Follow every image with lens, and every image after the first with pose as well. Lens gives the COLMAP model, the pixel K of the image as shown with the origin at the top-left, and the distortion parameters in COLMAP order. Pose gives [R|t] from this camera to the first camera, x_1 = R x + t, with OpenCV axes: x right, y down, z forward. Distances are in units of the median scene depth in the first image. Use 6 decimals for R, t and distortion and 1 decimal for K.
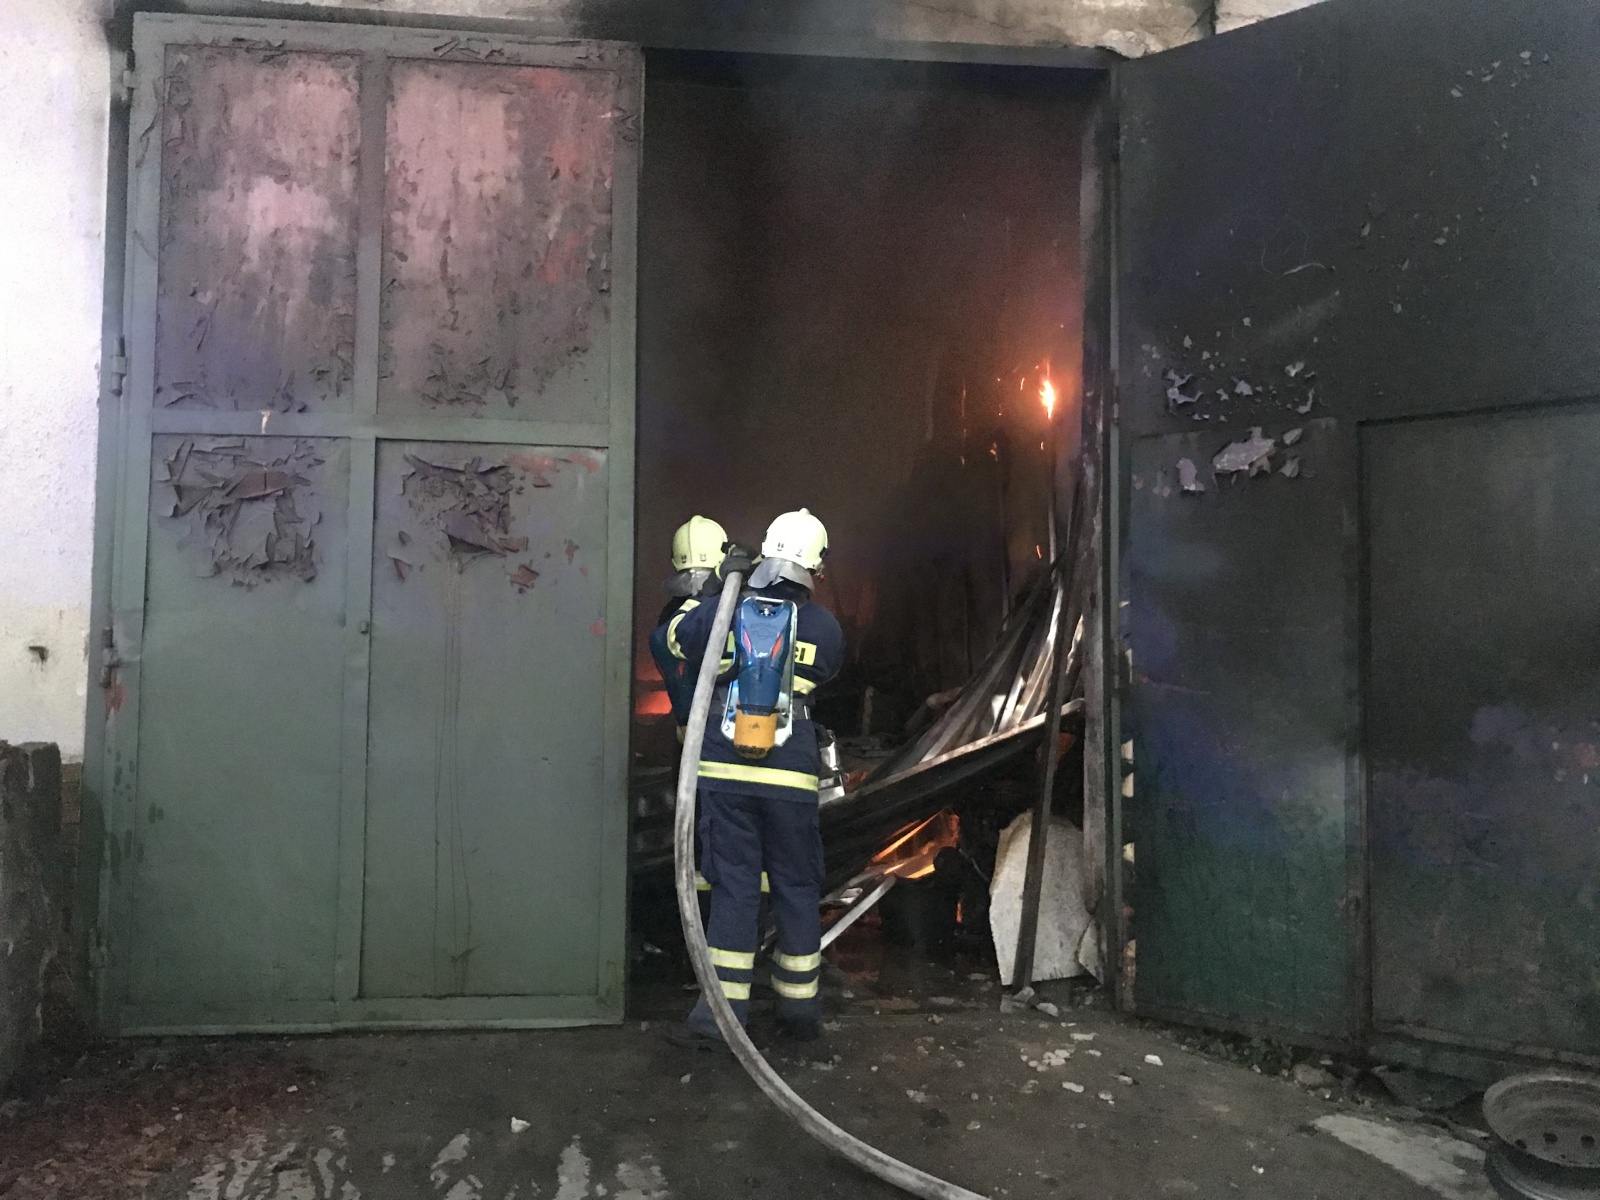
lens RADIAL K [[1302.7, 0, 800.8], [0, 1302.7, 603.9], [0, 0, 1]] dist [0.024607, -0.022858]
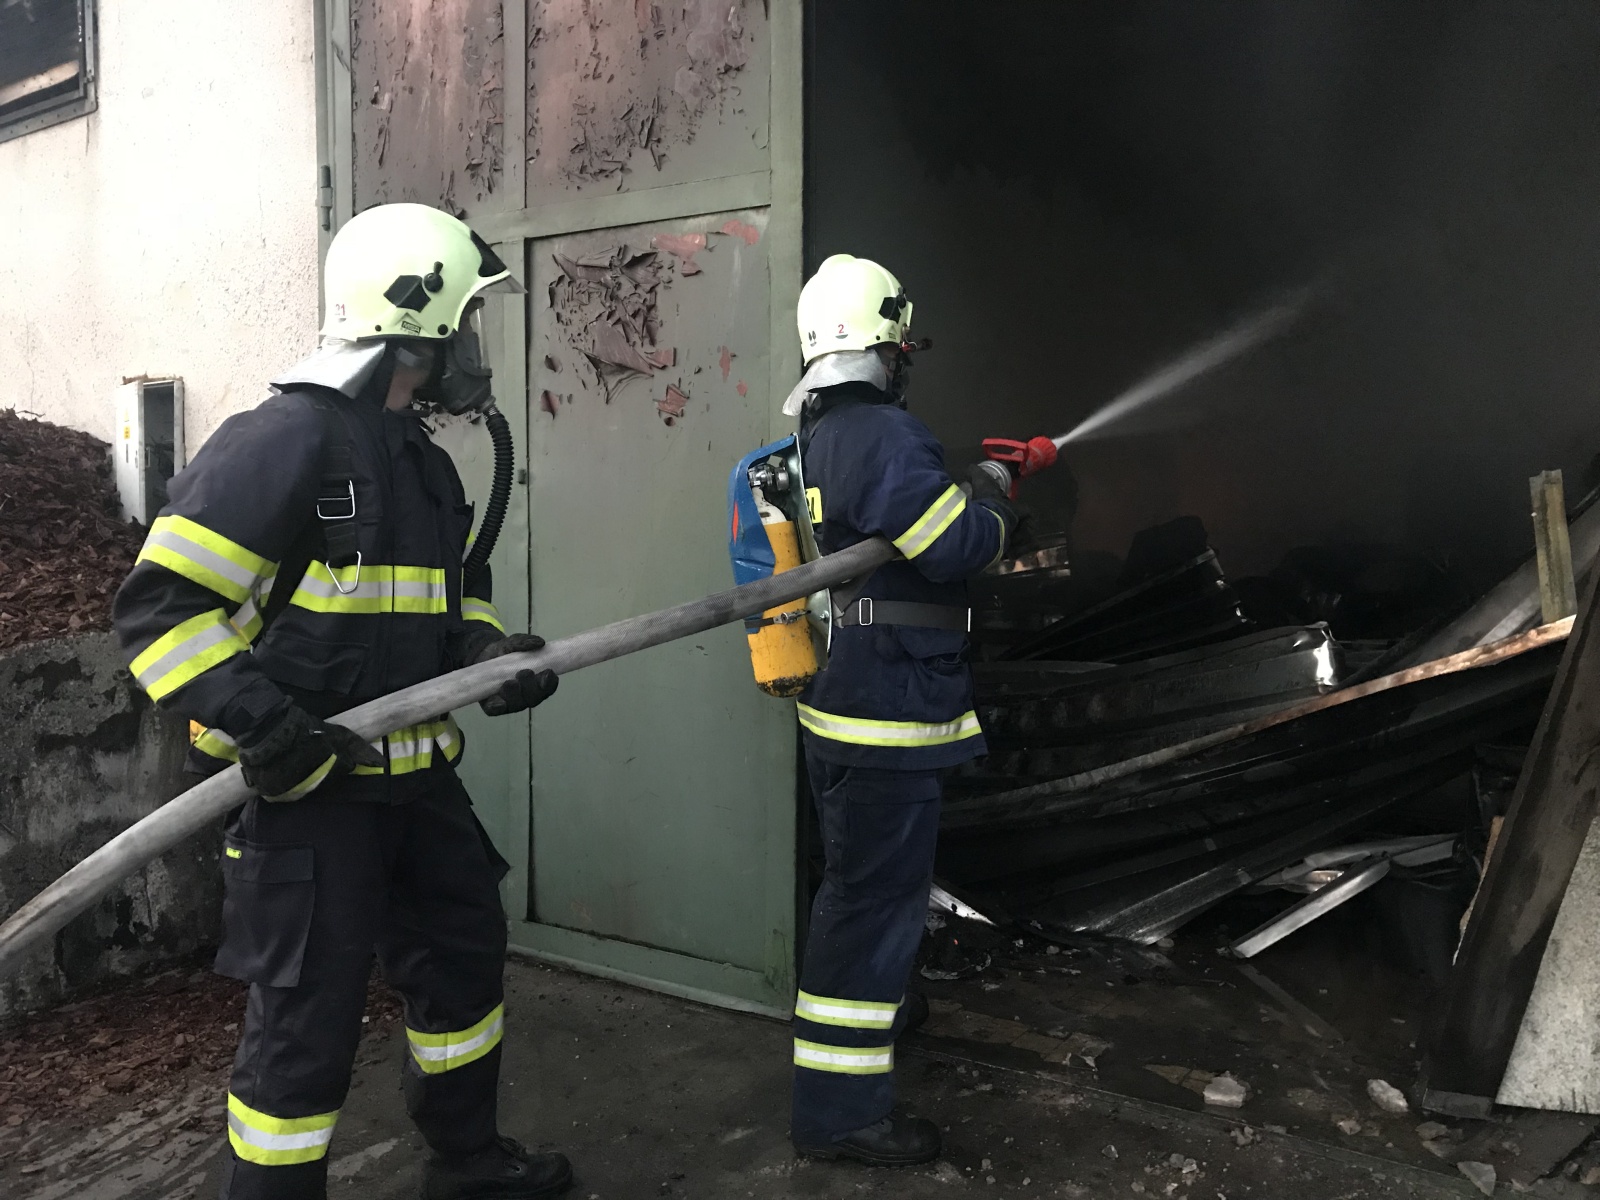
lens RADIAL K [[1302.7, 0, 801.1], [0, 1302.7, 593.4], [0, 0, 1]] dist [0.024607, -0.022858]
pose [[0.780138, 0.023647, -0.625161, 0.308312], [0.035325, 0.996026, 0.081756, 0.029435], [0.624610, -0.085865, 0.776202, 0.463400]]
